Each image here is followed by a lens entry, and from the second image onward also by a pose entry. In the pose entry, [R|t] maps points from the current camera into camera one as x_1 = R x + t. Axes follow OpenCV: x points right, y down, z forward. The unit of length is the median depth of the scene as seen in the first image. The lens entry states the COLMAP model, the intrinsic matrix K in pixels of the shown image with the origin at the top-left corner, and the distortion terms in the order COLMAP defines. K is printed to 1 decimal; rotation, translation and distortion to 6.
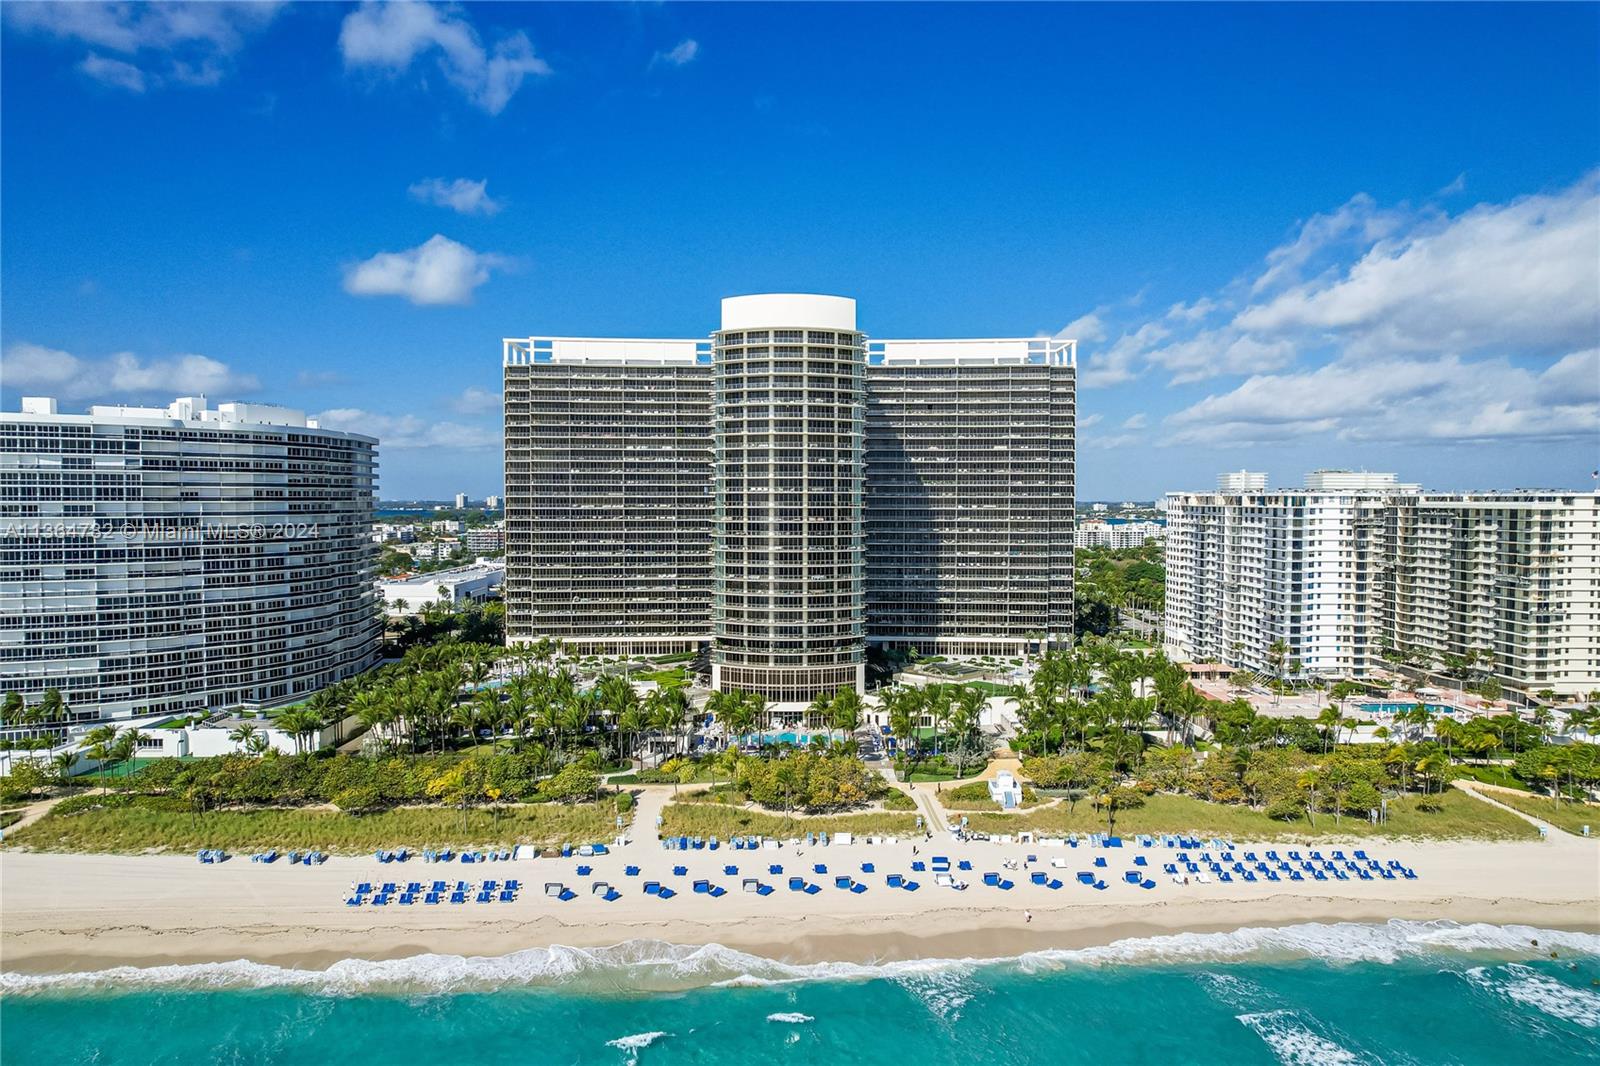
lens RADIAL K [[1032.4, 0, 807.4], [0, 1032.4, 539.5], [0, 0, 1]] dist [-0.069483, 0.056145]
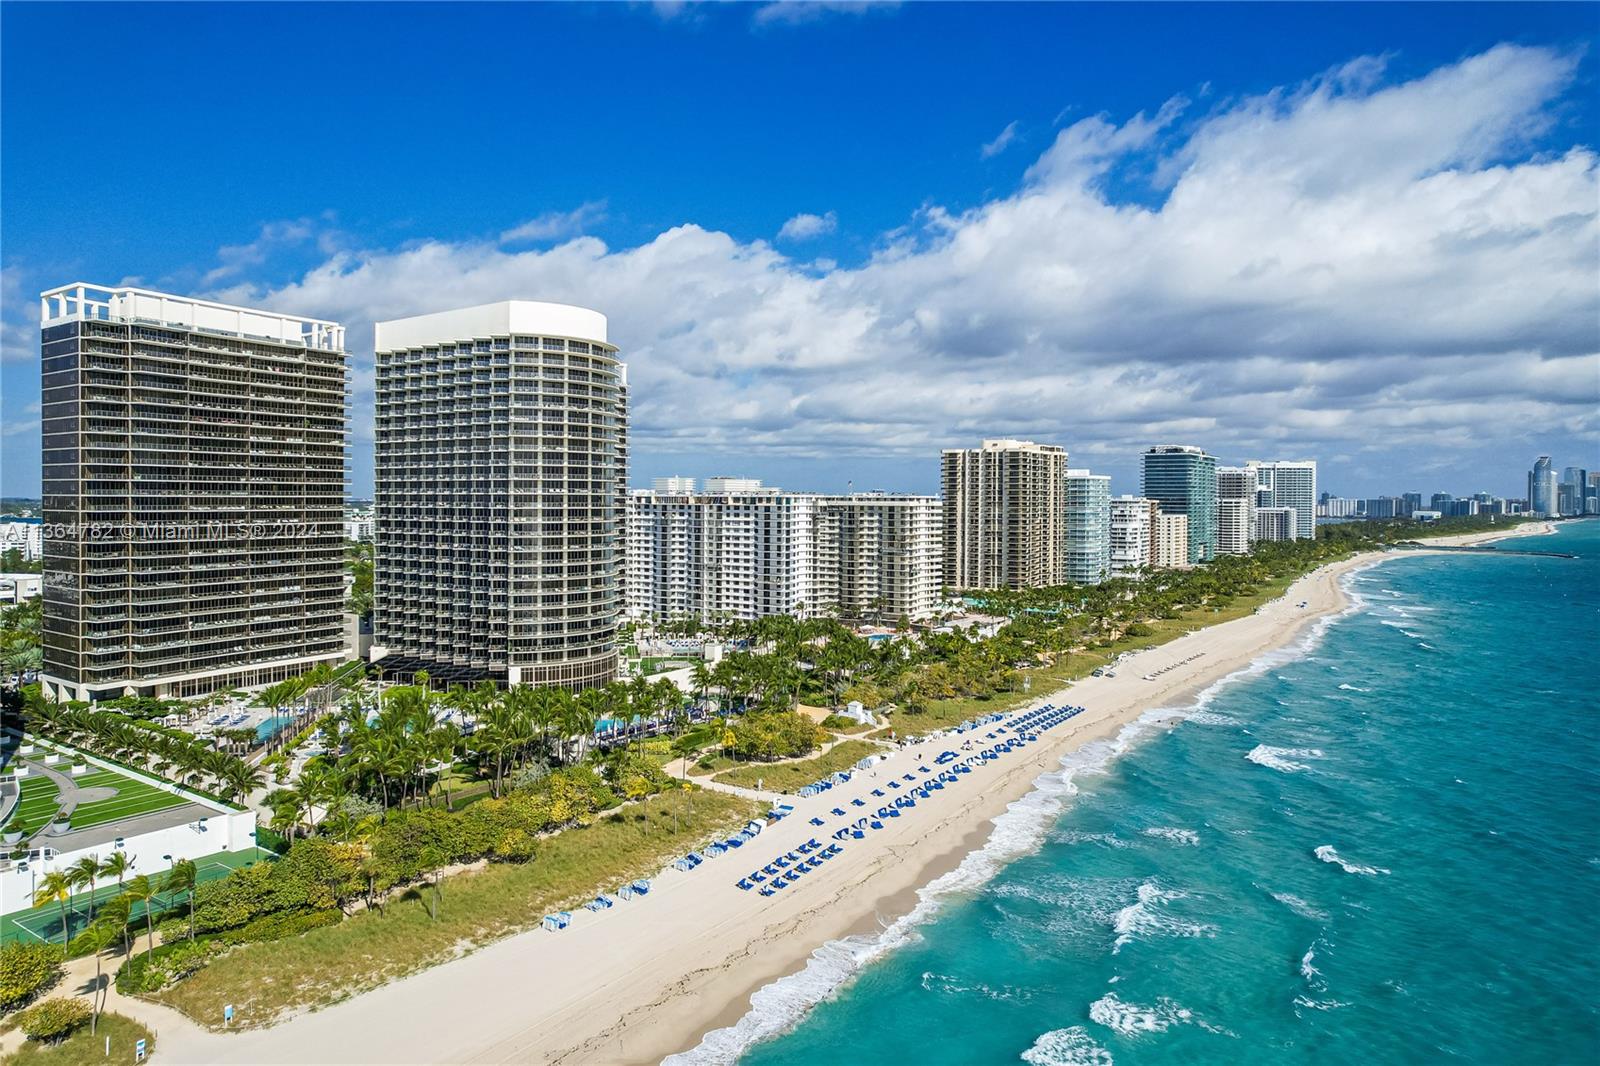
lens RADIAL K [[1032.8, 0, 762.2], [0, 1032.8, 532.9], [0, 0, 1]] dist [-0.064401, 0.000662]
pose [[0.594705, -0.025539, 0.803538, -0.706172], [0.028862, 0.999529, 0.010407, -0.010535], [-0.803426, 0.017002, 0.595162, 0.209112]]
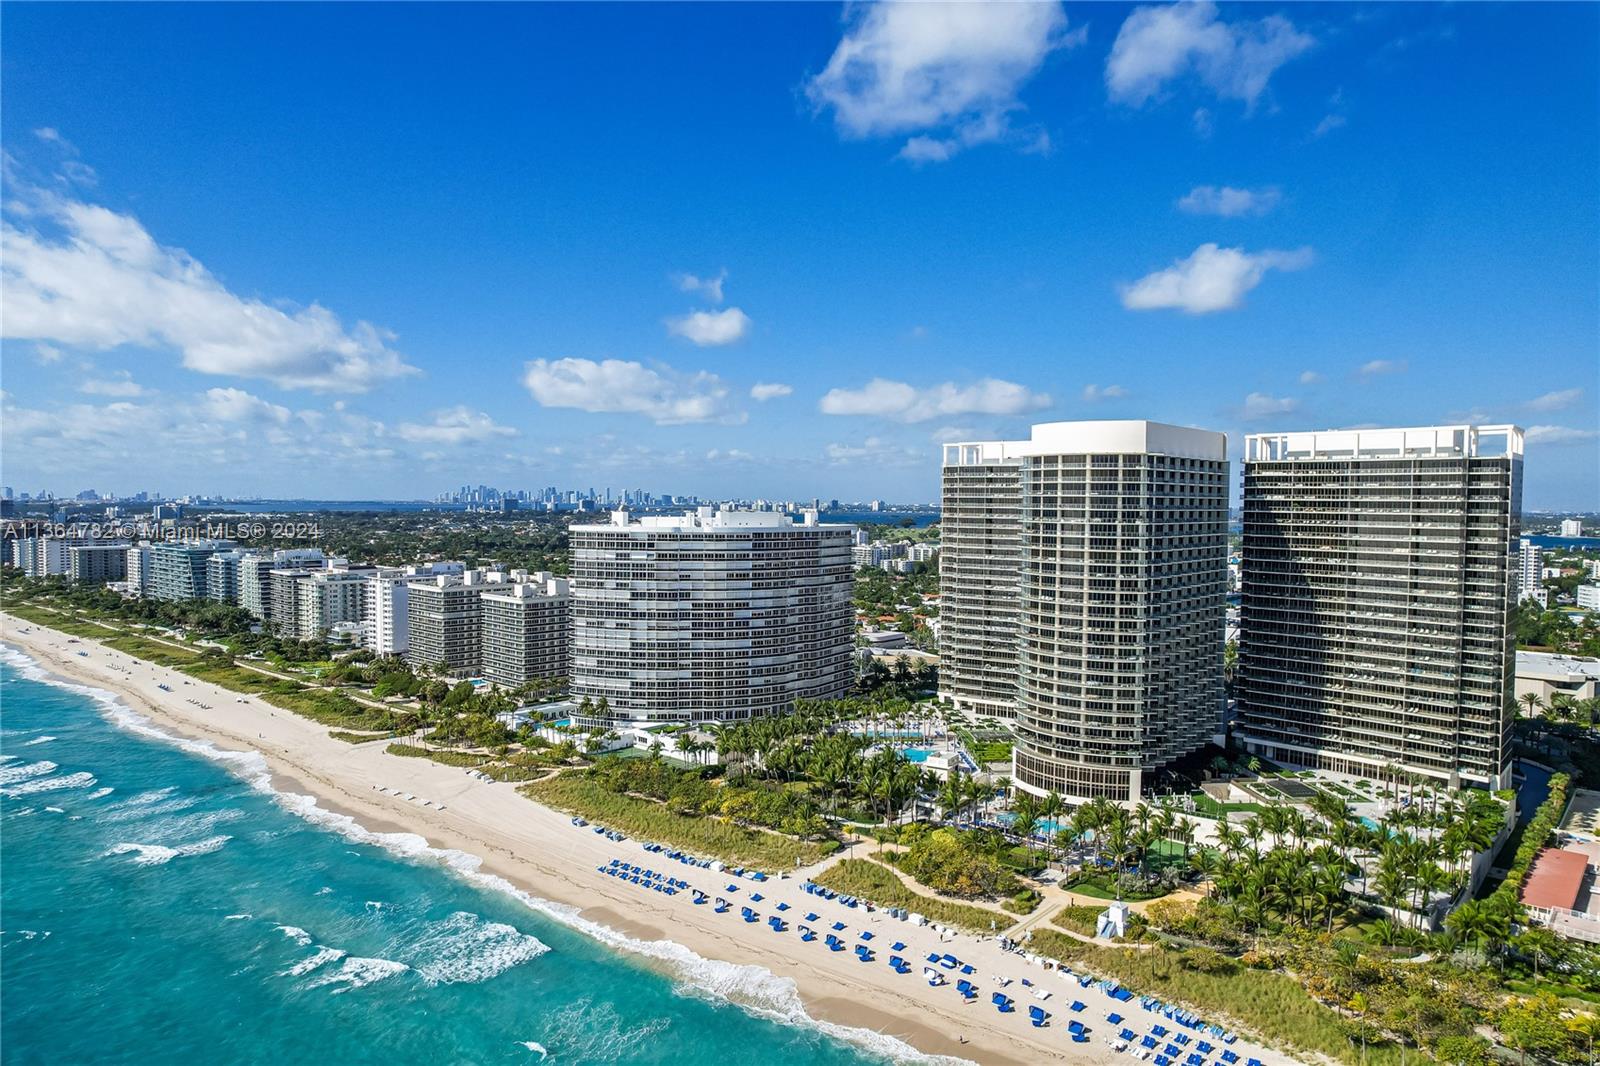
lens RADIAL K [[1032.4, 0, 807.4], [0, 1032.4, 539.5], [0, 0, 1]] dist [-0.069483, 0.056145]
pose [[0.735811, 0.035364, -0.676263, 0.486866], [-0.035902, 0.999268, 0.013191, -0.111967], [0.676234, 0.014573, 0.736542, 0.004485]]
